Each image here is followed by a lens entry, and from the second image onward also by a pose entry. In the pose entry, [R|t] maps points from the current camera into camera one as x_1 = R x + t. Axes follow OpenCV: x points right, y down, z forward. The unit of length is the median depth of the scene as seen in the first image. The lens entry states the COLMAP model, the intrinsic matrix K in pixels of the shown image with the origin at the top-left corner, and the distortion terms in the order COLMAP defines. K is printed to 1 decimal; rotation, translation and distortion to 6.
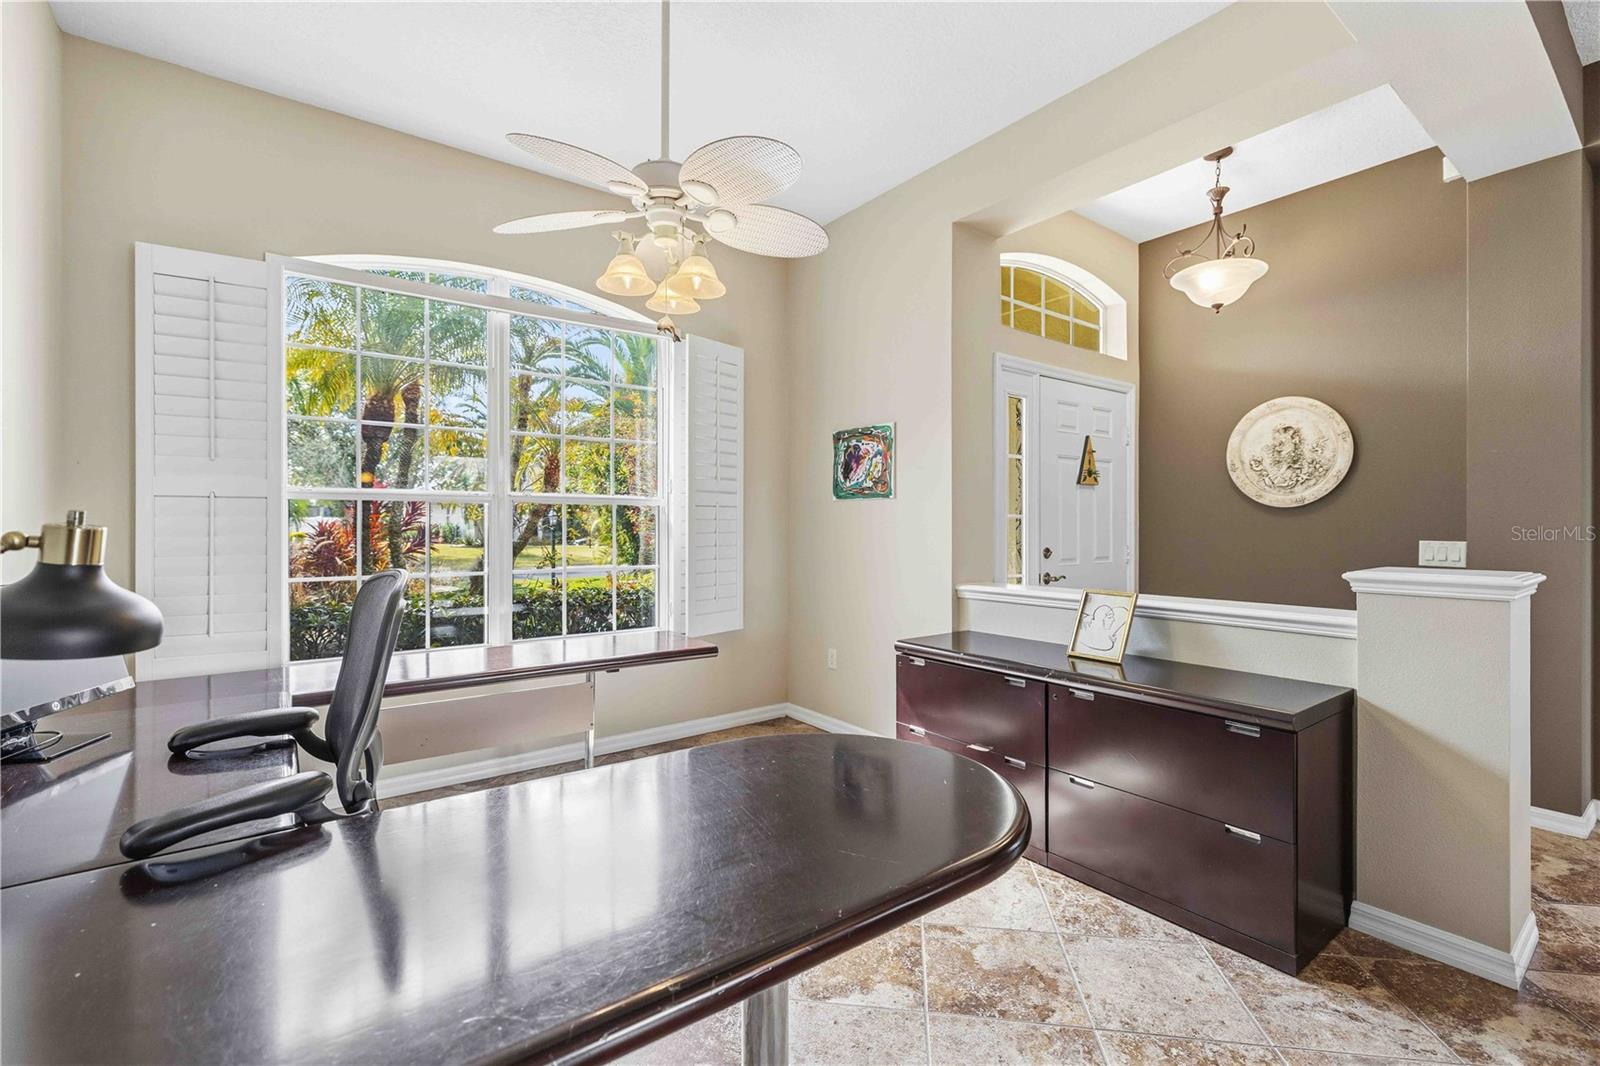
lens RADIAL K [[701.4, 0, 803.2], [0, 701.4, 541.7], [0, 0, 1]] dist [0.001999, 0.001400]
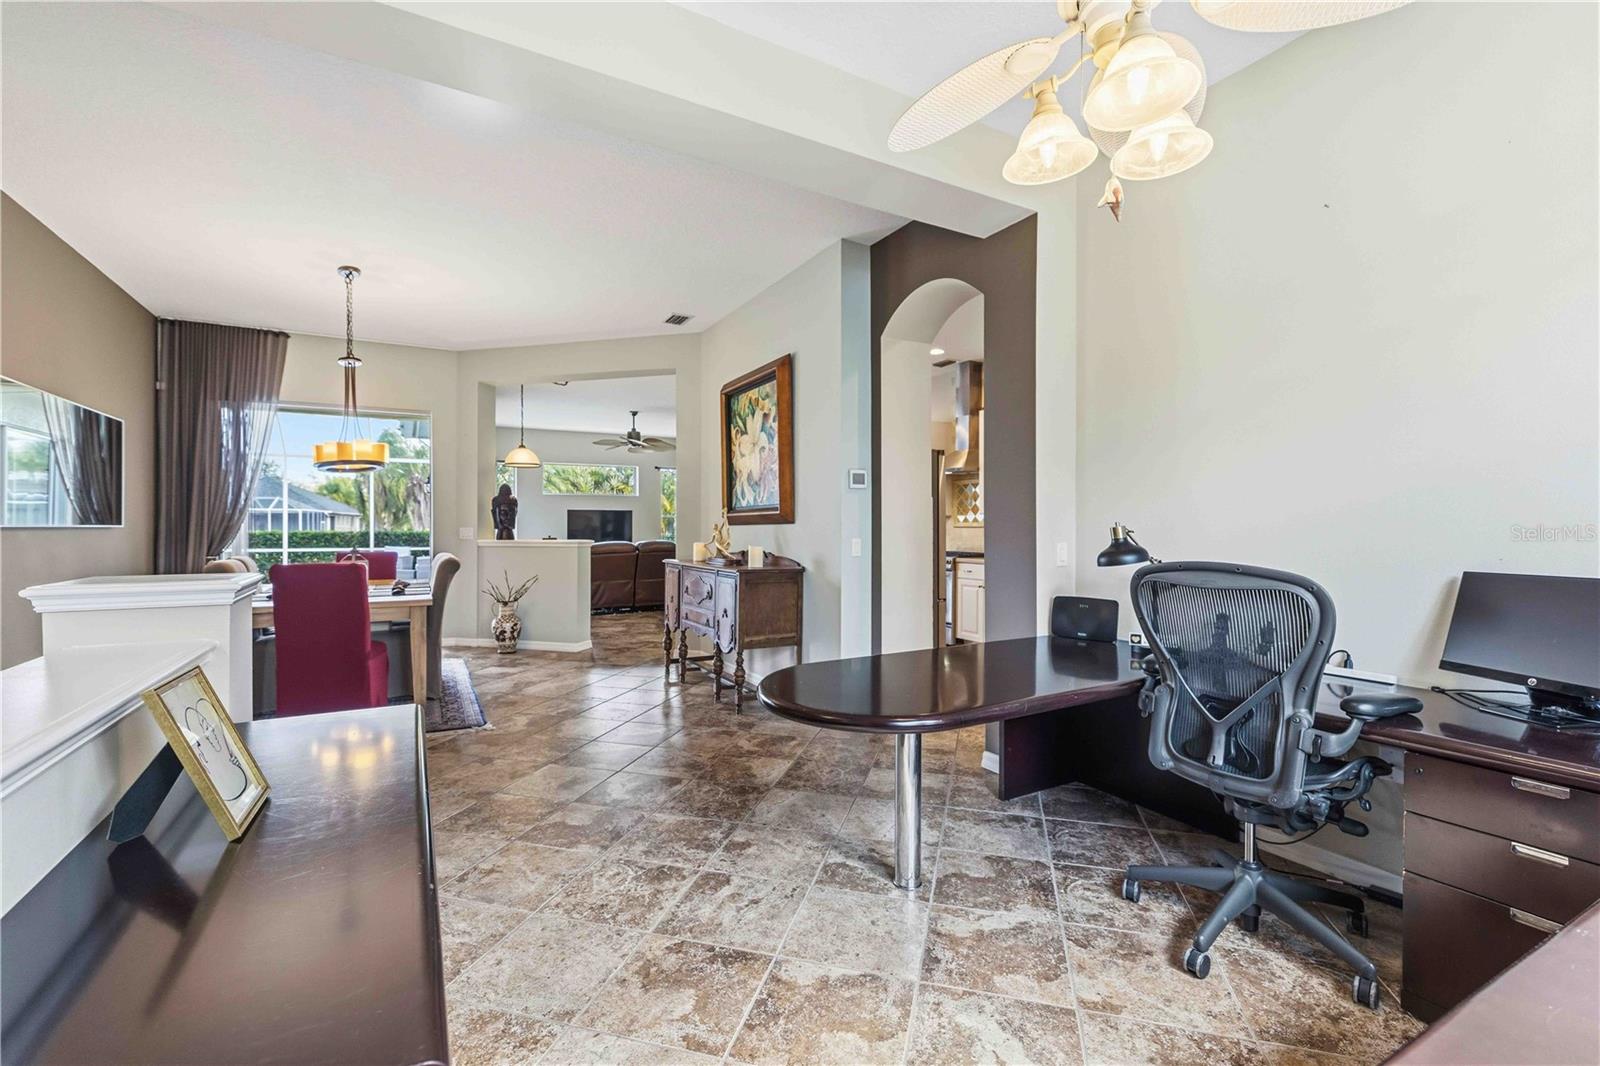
lens RADIAL K [[701.4, 0, 805.6], [0, 701.4, 526.6], [0, 0, 1]] dist [0.001999, 0.001400]
pose [[-0.993606, -0.006321, 0.112729, 0.003914], [-0.007800, 0.999889, -0.012682, -0.011049], [-0.112637, -0.013480, -0.993545, 1.990827]]
